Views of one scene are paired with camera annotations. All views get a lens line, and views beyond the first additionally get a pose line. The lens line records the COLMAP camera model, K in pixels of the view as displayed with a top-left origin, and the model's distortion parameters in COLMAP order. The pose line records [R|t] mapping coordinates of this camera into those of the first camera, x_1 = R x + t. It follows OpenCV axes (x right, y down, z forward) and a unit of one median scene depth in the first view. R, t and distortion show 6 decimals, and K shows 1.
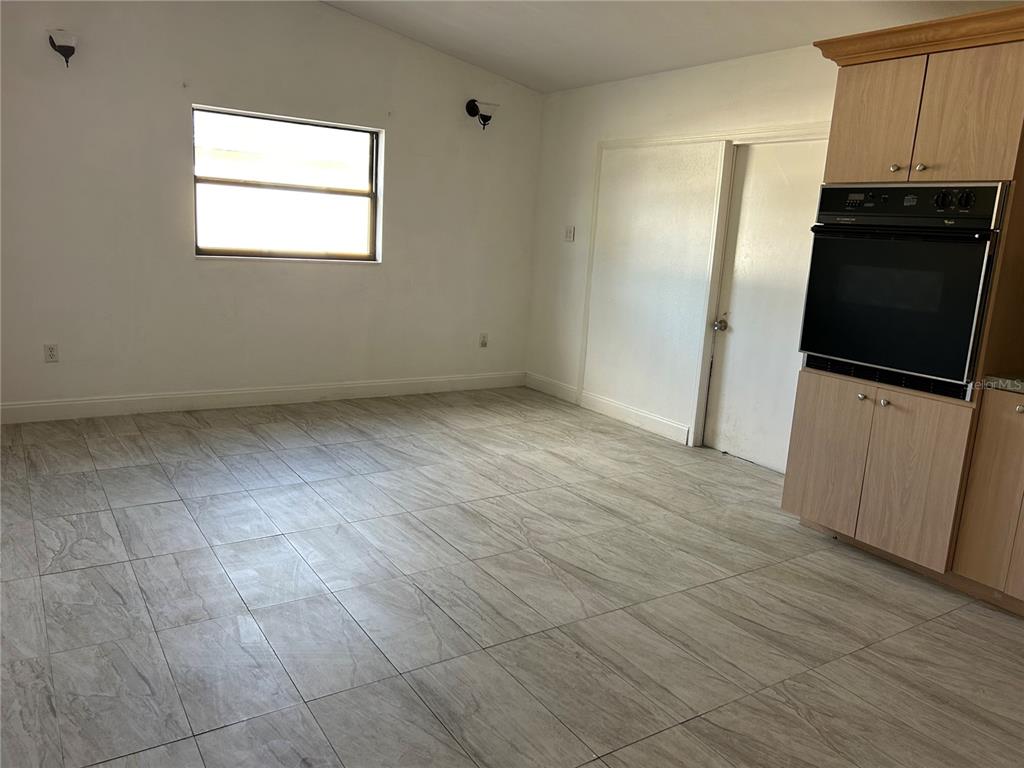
lens RADIAL K [[773.5, 0, 506.6], [0, 773.5, 376.5], [0, 0, 1]] dist [0.061710, -0.065416]
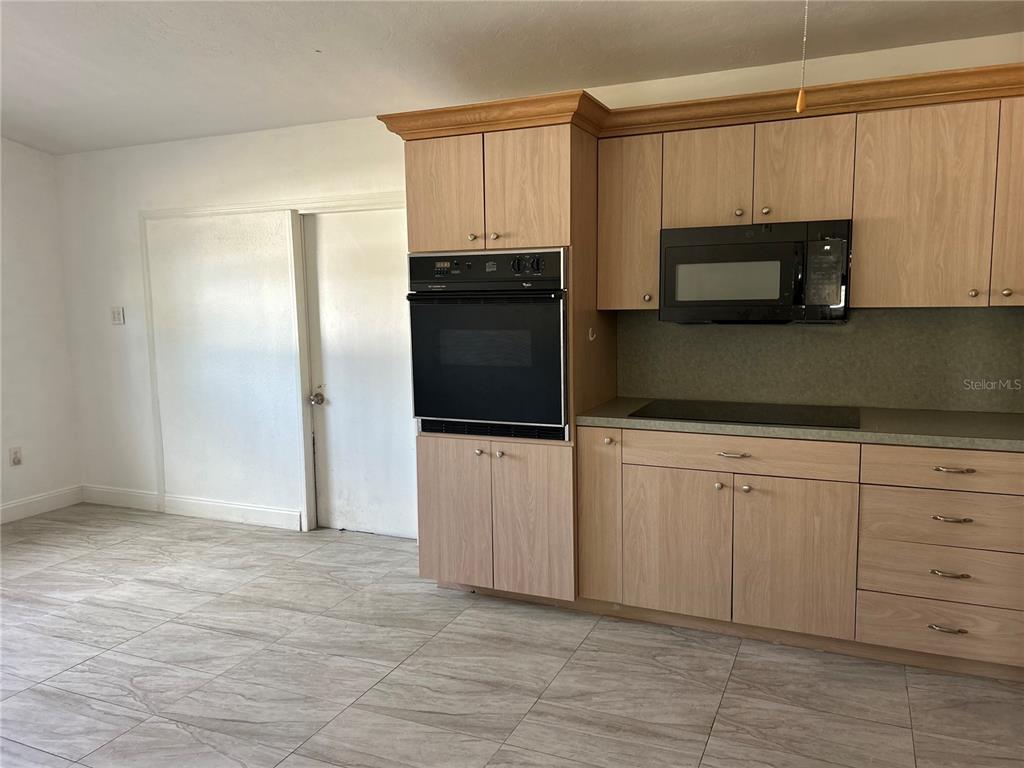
lens RADIAL K [[773.5, 0, 514.2], [0, 773.5, 386.2], [0, 0, 1]] dist [0.061710, -0.065416]
pose [[0.833998, -0.133295, 0.535425, -0.045622], [0.168798, 0.985494, -0.017586, -0.033963], [-0.525314, 0.105046, 0.844400, 0.090245]]
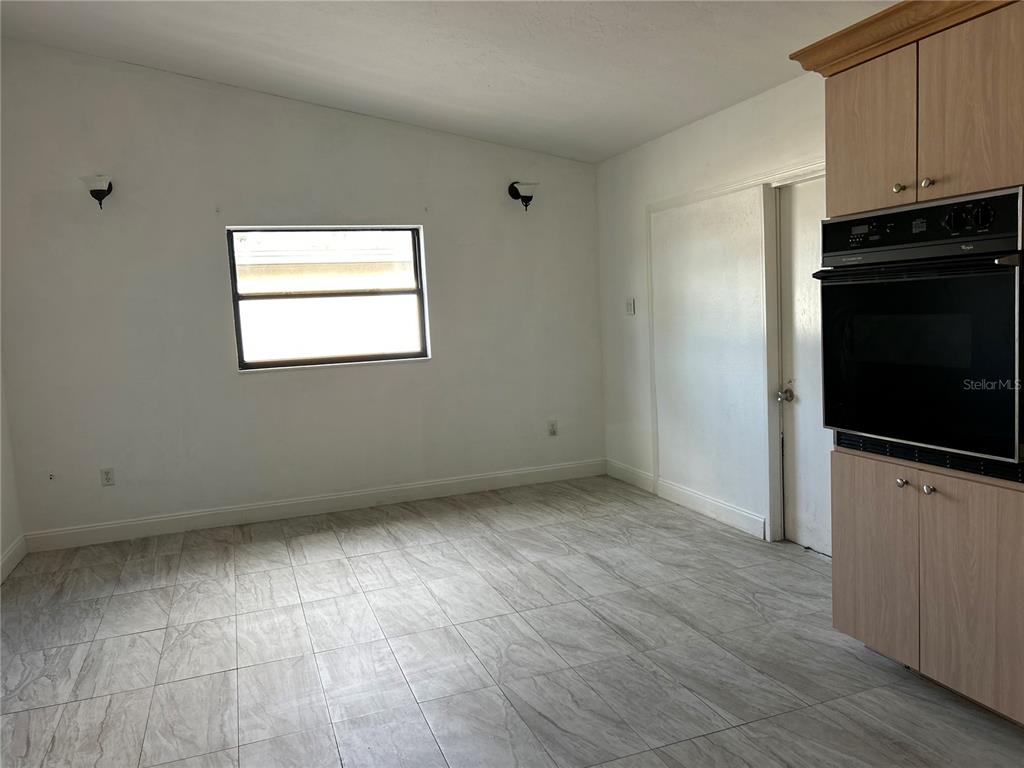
lens RADIAL K [[773.5, 0, 510.9], [0, 773.5, 385.6], [0, 0, 1]] dist [0.061710, -0.065416]
pose [[0.968802, -0.086348, -0.232306, 0.261623], [0.064329, 0.992829, -0.100756, -0.015001], [0.239340, 0.082669, 0.967410, 0.153677]]
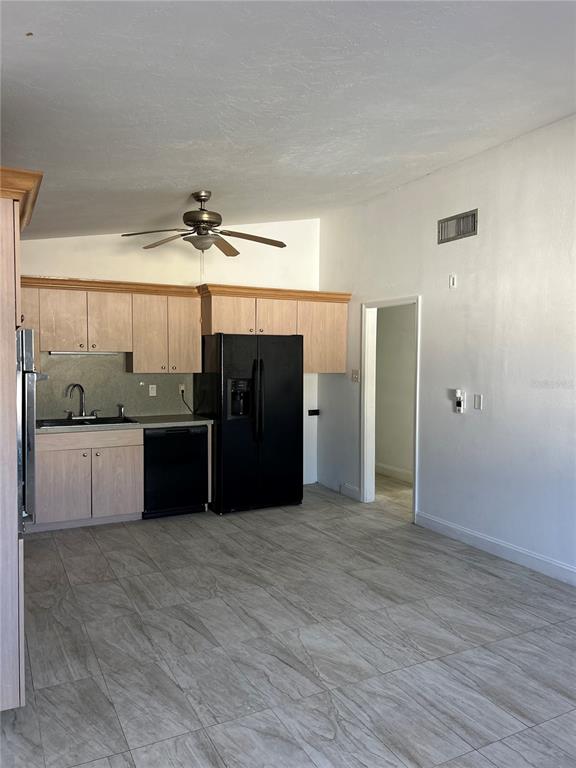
lens RADIAL K [[580.1, 0, 286.6], [0, 580.1, 376.9], [0, 0, 1]] dist [0.061710, -0.065416]
pose [[-0.993146, -0.067163, 0.095657, 0.039369], [-0.043333, 0.971670, 0.232336, -0.359827], [-0.108552, 0.226599, -0.967920, 1.626398]]
